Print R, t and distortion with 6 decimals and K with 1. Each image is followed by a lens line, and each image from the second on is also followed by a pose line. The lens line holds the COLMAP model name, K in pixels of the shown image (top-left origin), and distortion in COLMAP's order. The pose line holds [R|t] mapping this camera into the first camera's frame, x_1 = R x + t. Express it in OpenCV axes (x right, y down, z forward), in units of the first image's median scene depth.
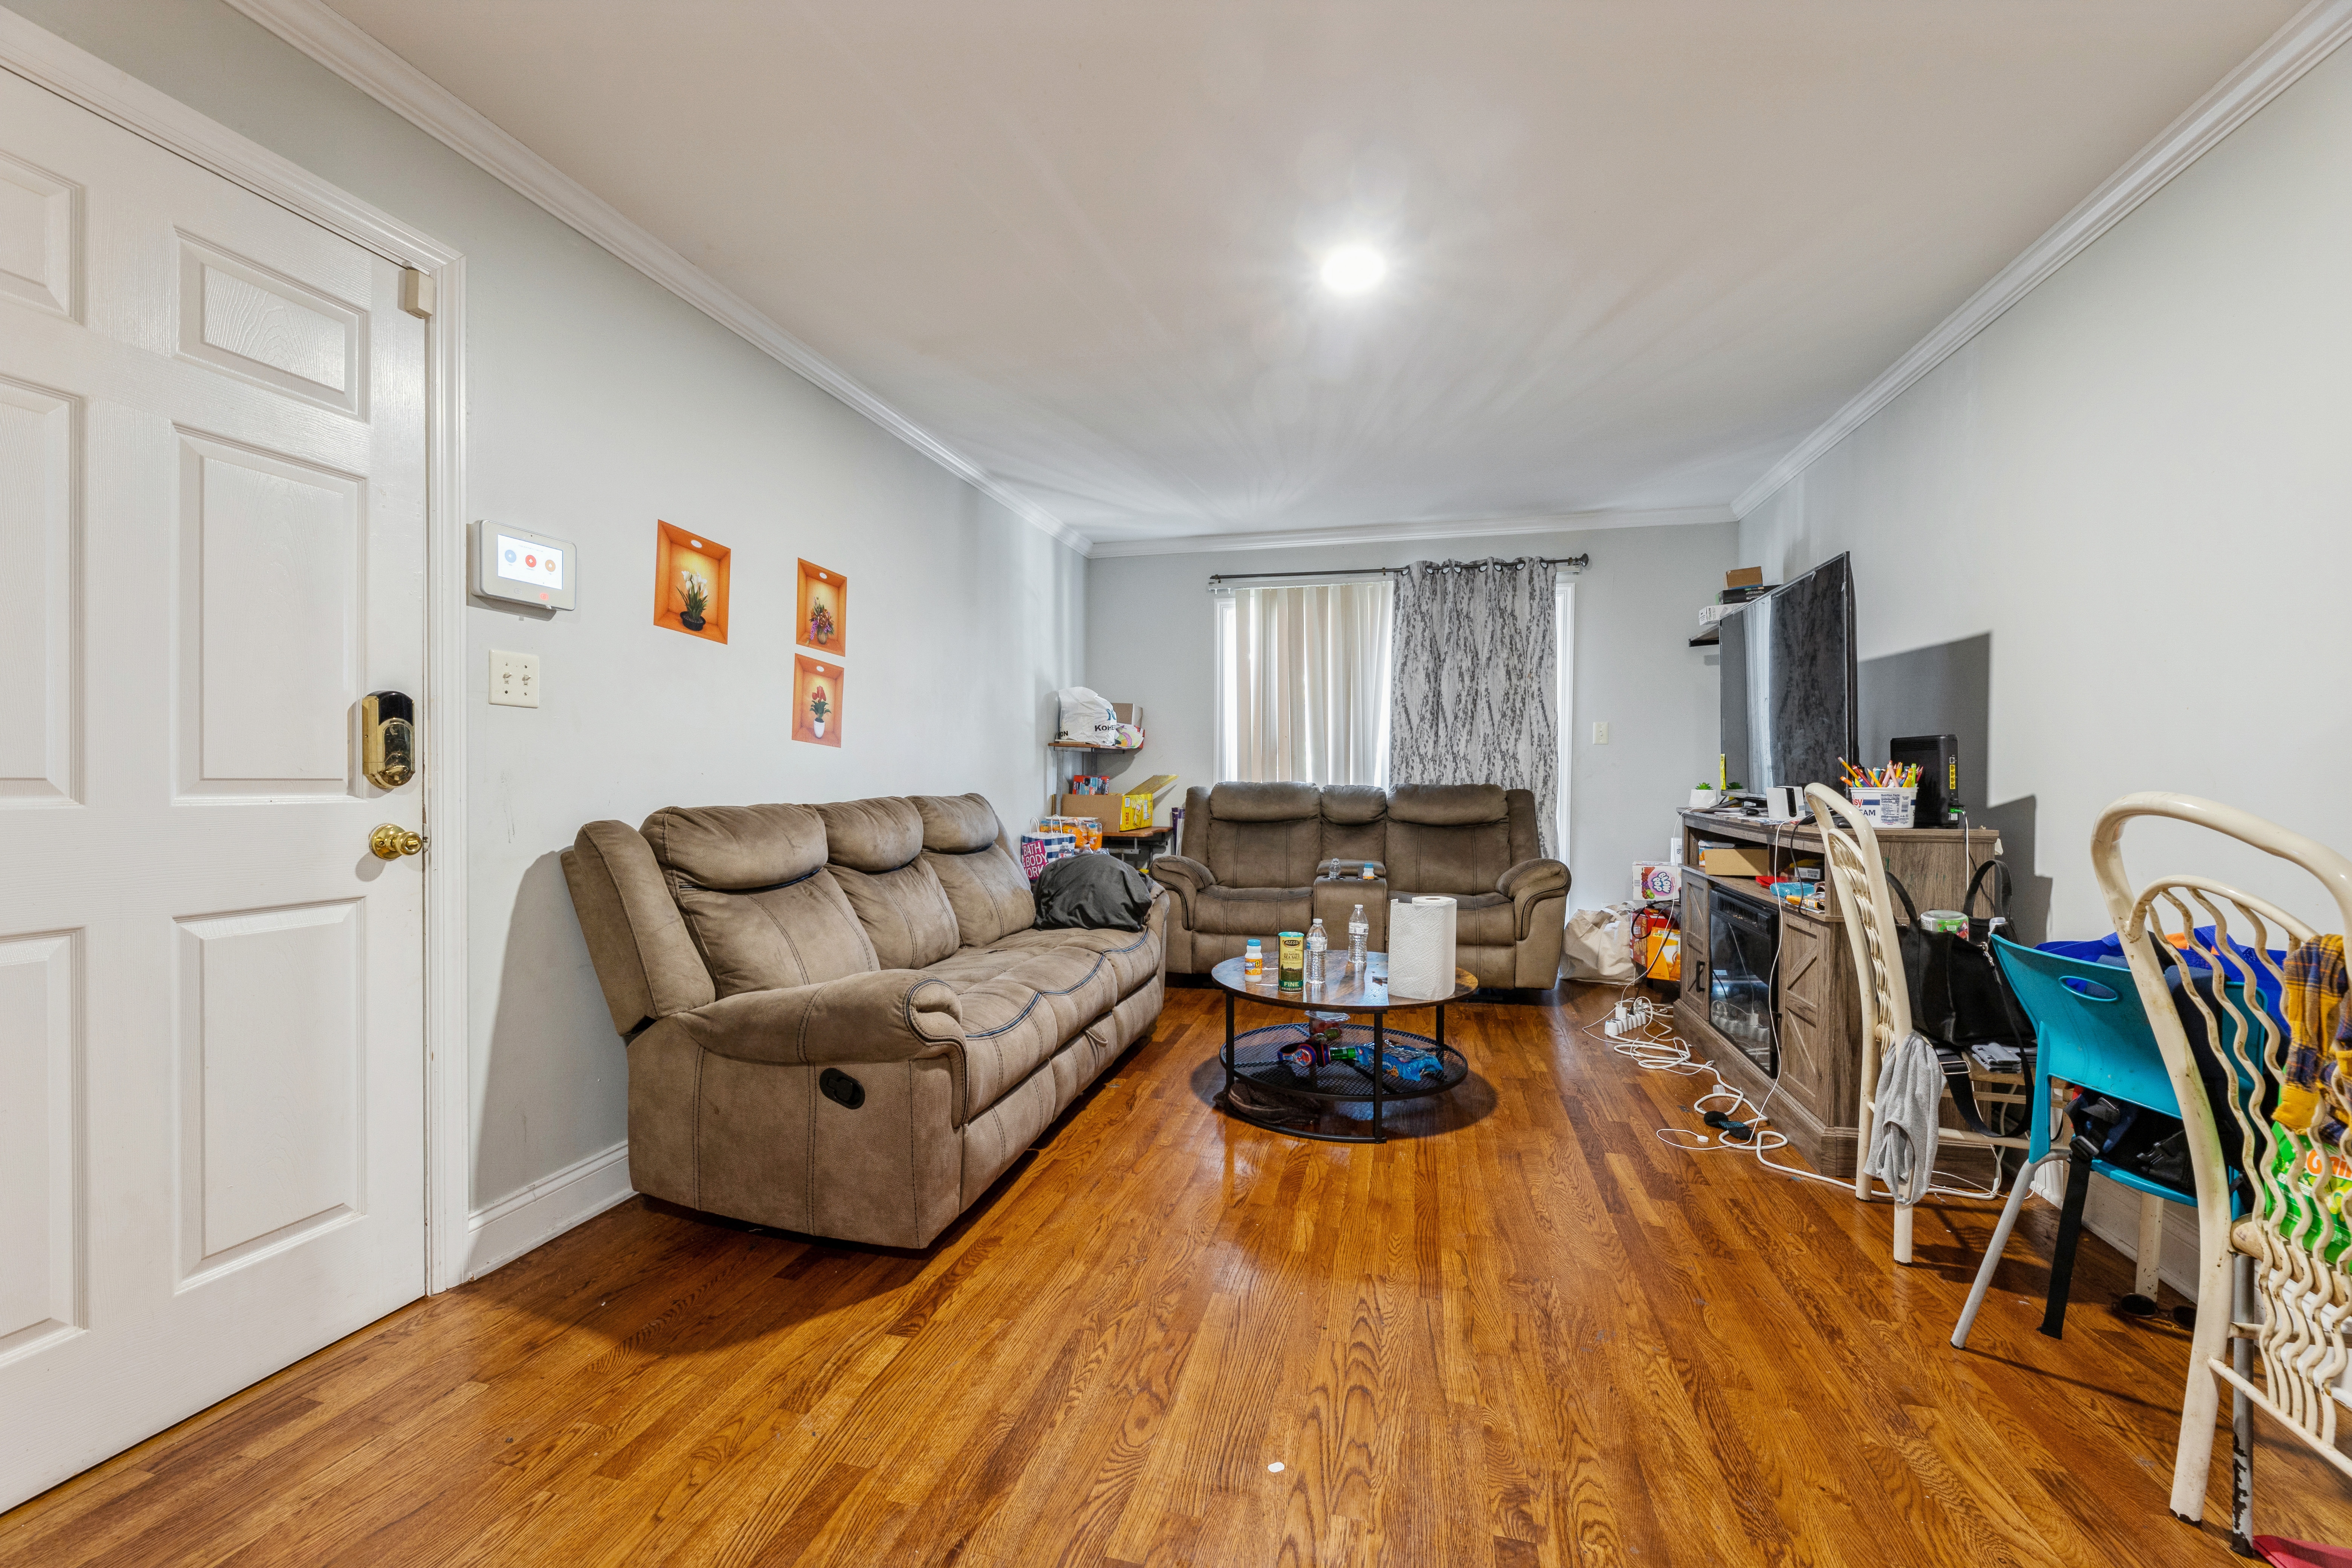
lens RADIAL K [[979.5, 0, 1165.9], [0, 979.5, 770.0], [0, 0, 1]] dist [-0.000673, 0.000029]
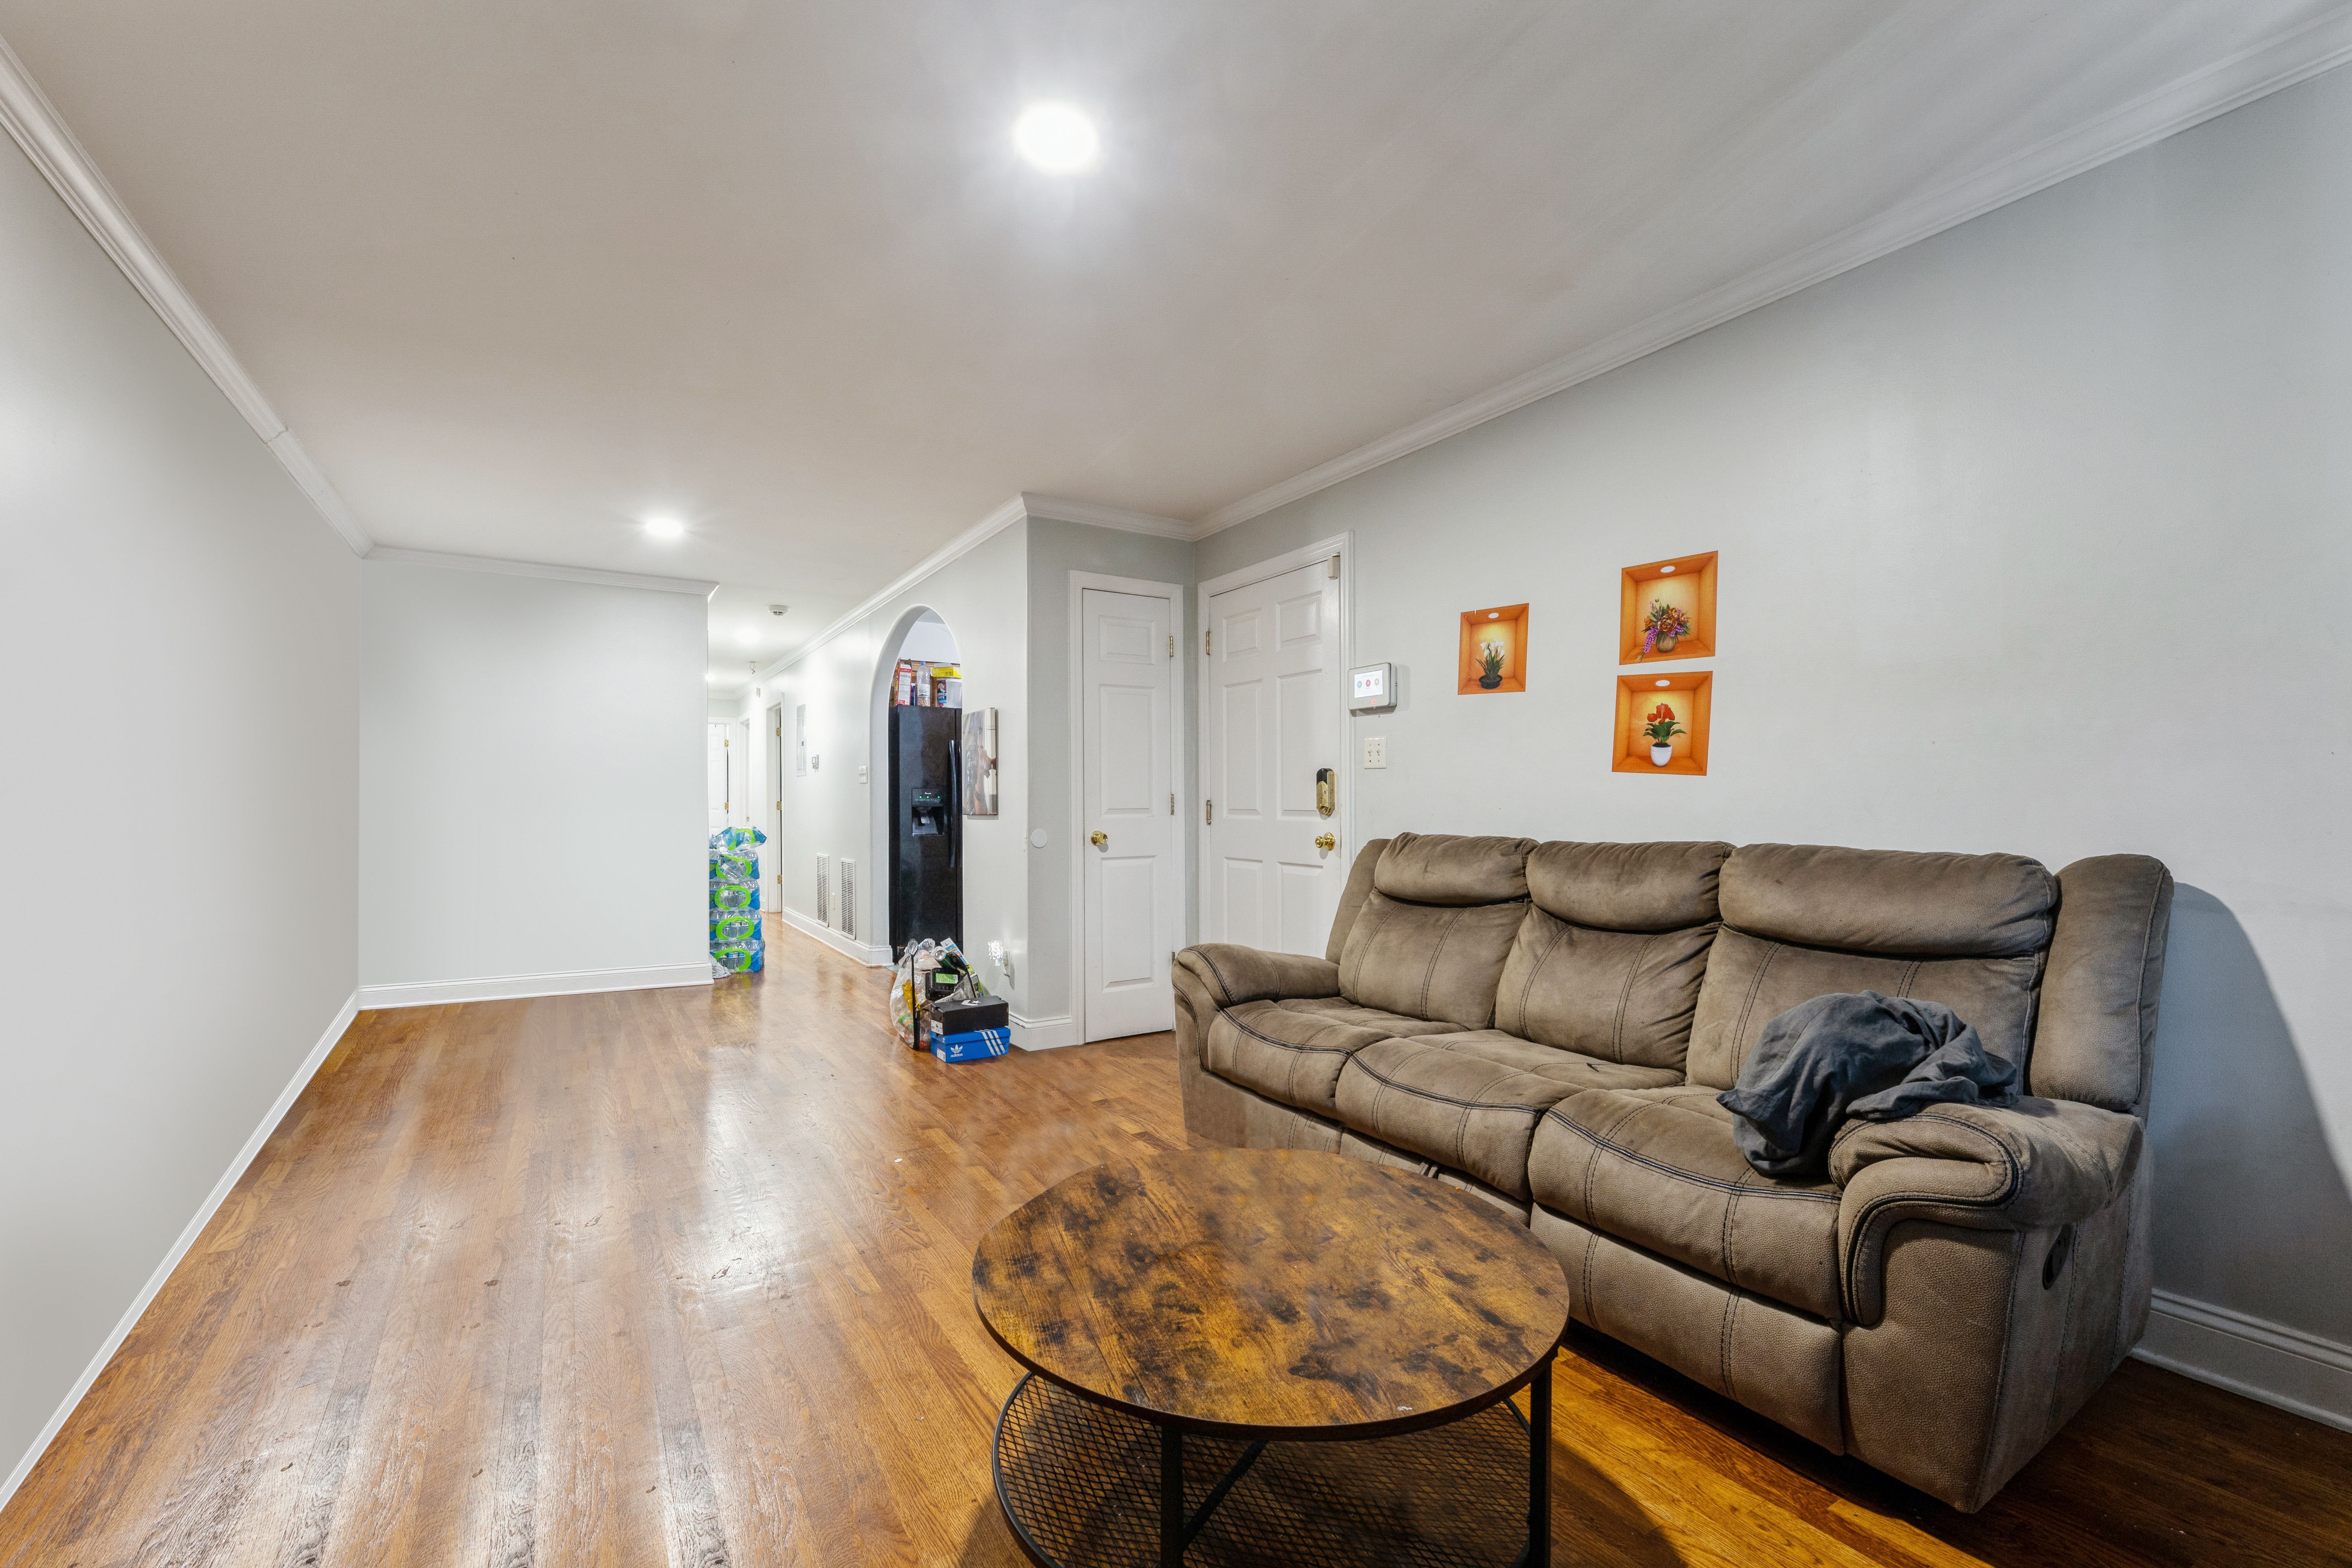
lens RADIAL K [[979.5, 0, 1165.9], [0, 979.5, 770.0], [0, 0, 1]] dist [-0.000673, 0.000029]
pose [[-0.696887, -0.024100, -0.716776, 0.561474], [0.004555, 0.999266, -0.038027, 0.000195], [0.717166, -0.029765, -0.696266, 1.333873]]
